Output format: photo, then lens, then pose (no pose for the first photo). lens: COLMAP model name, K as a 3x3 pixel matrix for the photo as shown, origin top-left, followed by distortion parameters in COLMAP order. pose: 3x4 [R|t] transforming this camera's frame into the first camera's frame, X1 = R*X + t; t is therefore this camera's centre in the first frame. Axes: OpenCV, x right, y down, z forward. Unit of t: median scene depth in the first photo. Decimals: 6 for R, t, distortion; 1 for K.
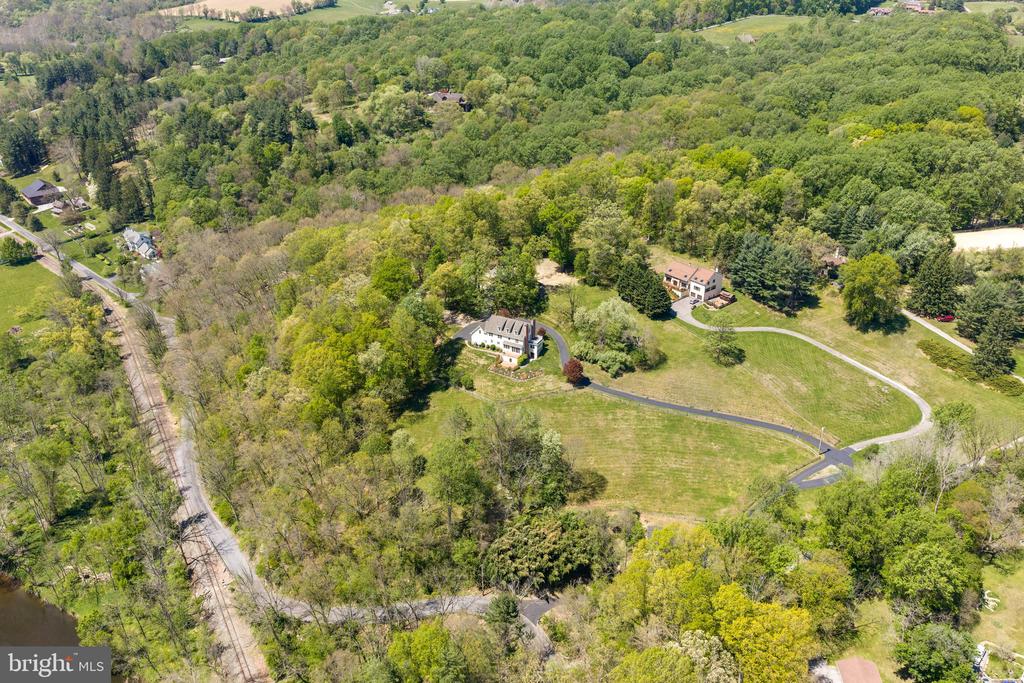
lens RADIAL K [[846.2, 0, 512.0], [0, 846.2, 341.5], [0, 0, 1]] dist [0.030925, -0.064938]
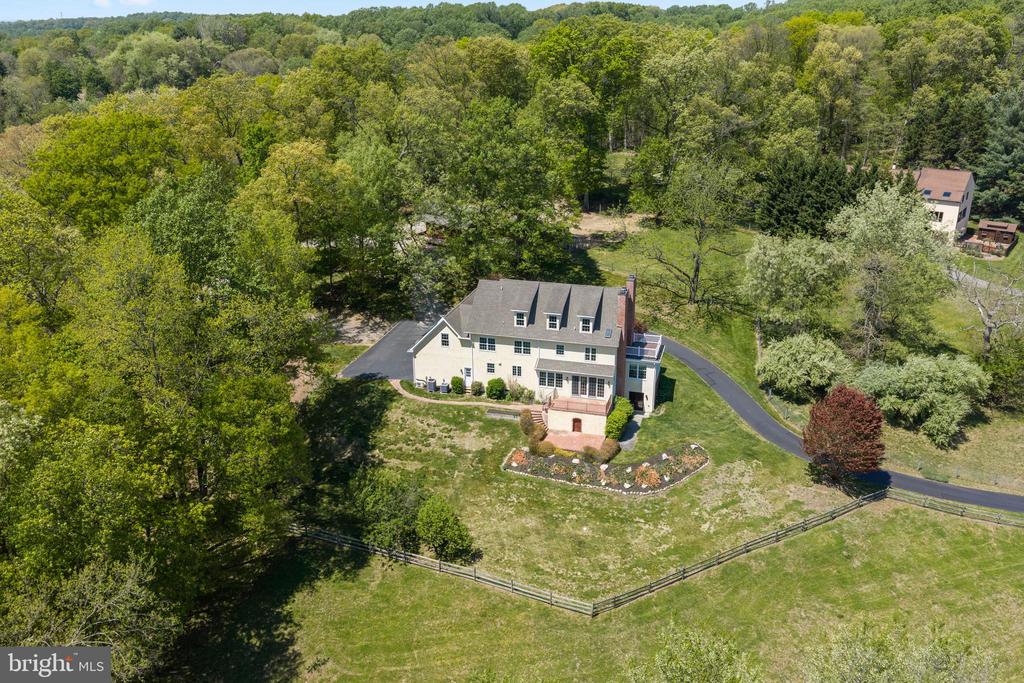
lens RADIAL K [[846.2, 0, 512.0], [0, 846.2, 341.5], [0, 0, 1]] dist [0.030925, -0.064938]
pose [[0.972829, -0.078563, 0.217786, -0.079500], [0.104854, 0.988172, -0.111904, 0.023710], [-0.206418, 0.131699, 0.969560, 0.726713]]
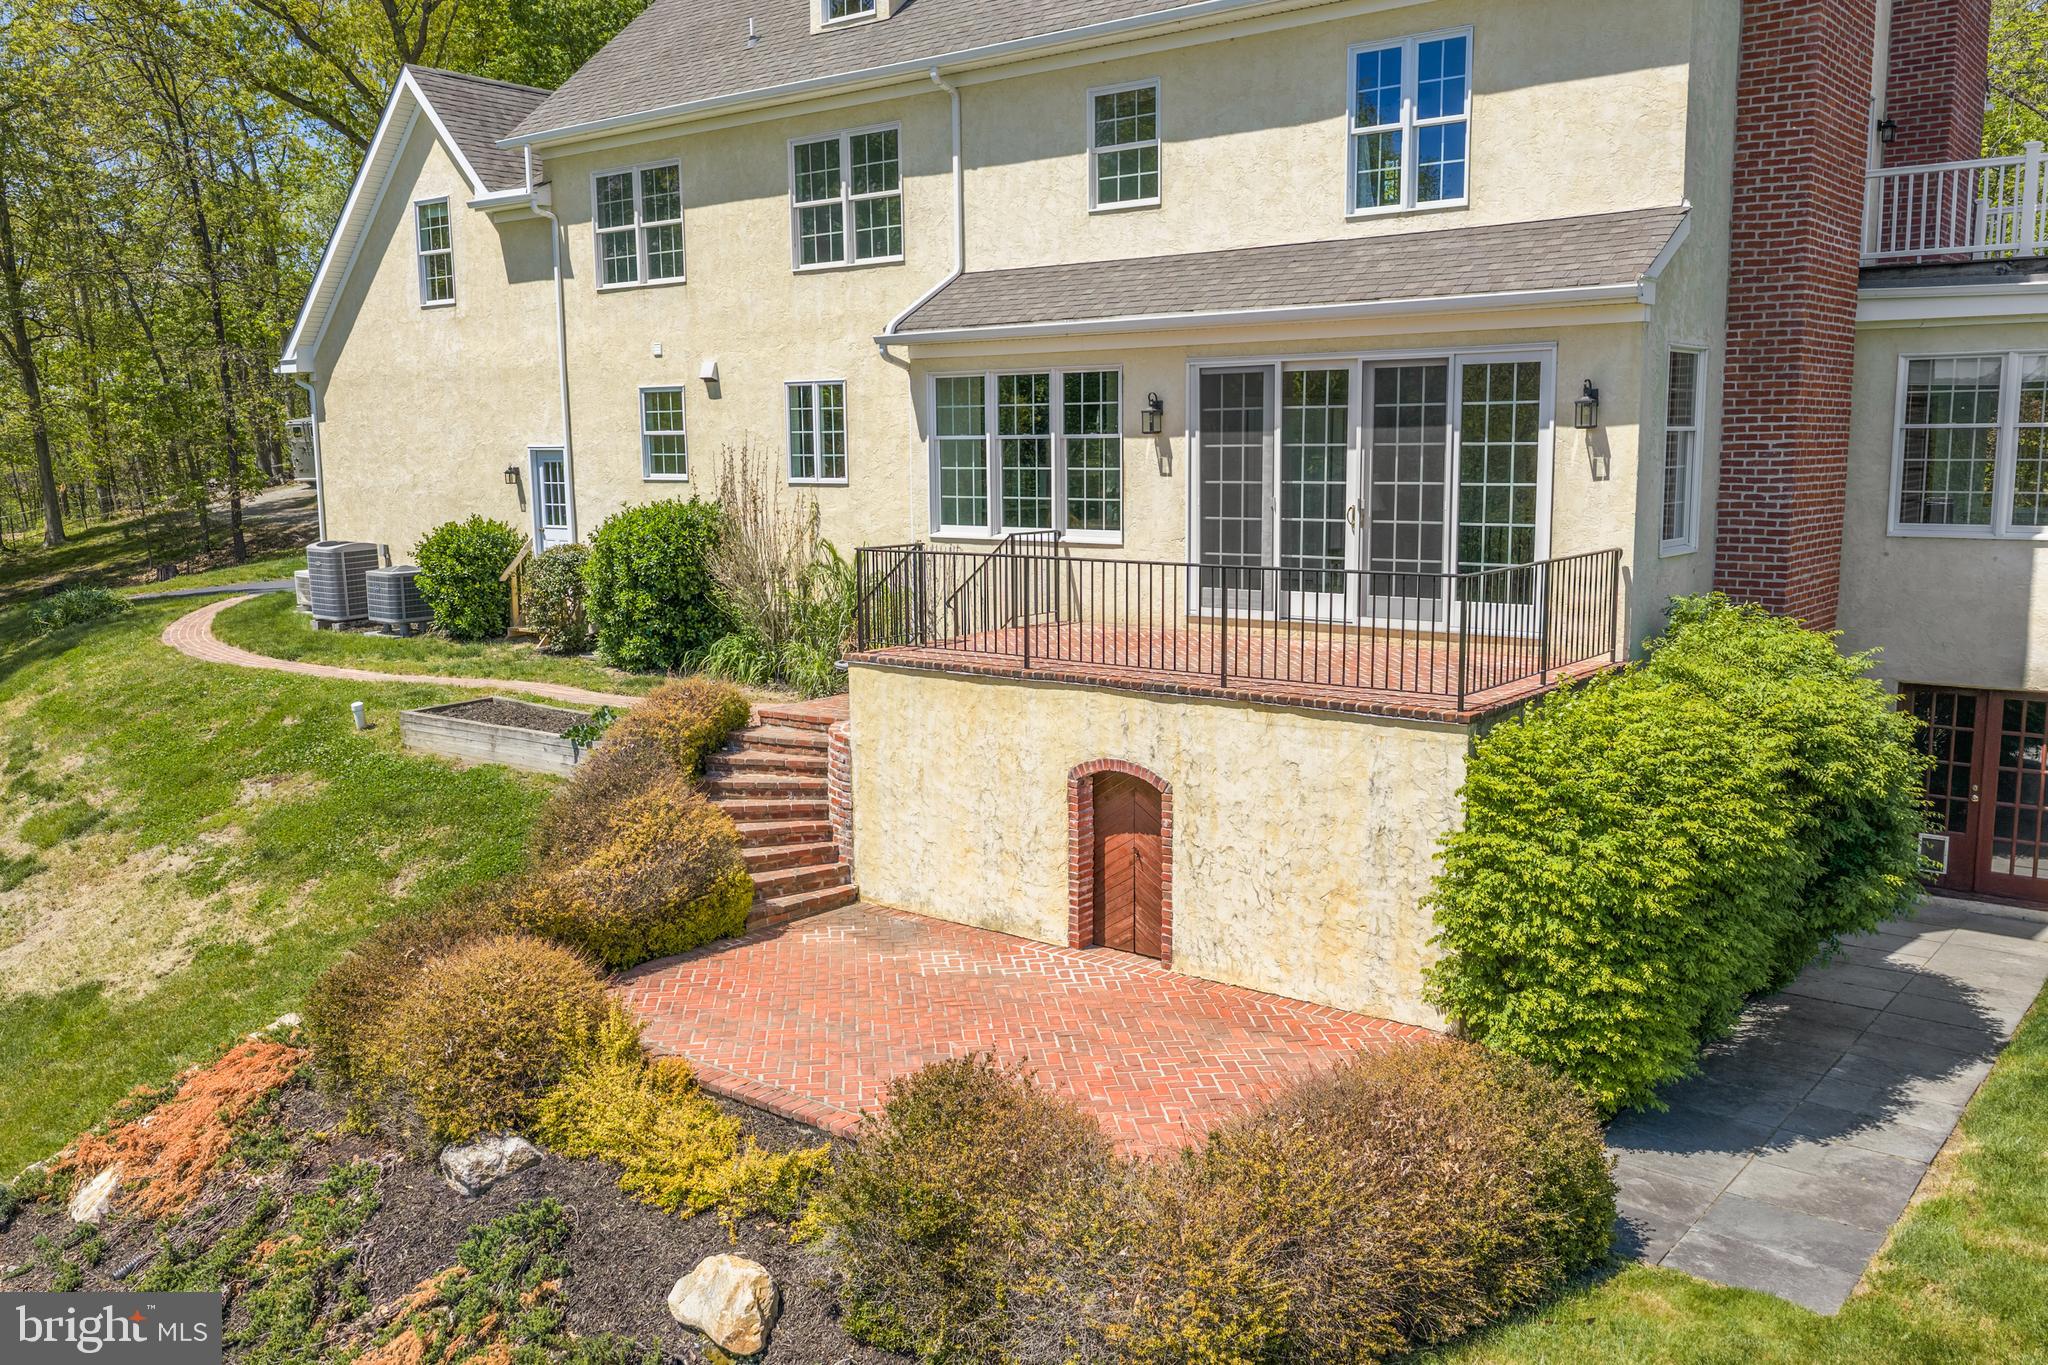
lens RADIAL K [[1692.3, 0, 1024.0], [0, 1692.3, 682.5], [0, 0, 1]] dist [0.030925, -0.064938]
pose [[0.986965, 0.018706, -0.159845, 0.002761], [-0.069749, 0.944814, -0.320097, 0.031890], [0.145036, 0.327073, 0.933803, 0.947939]]
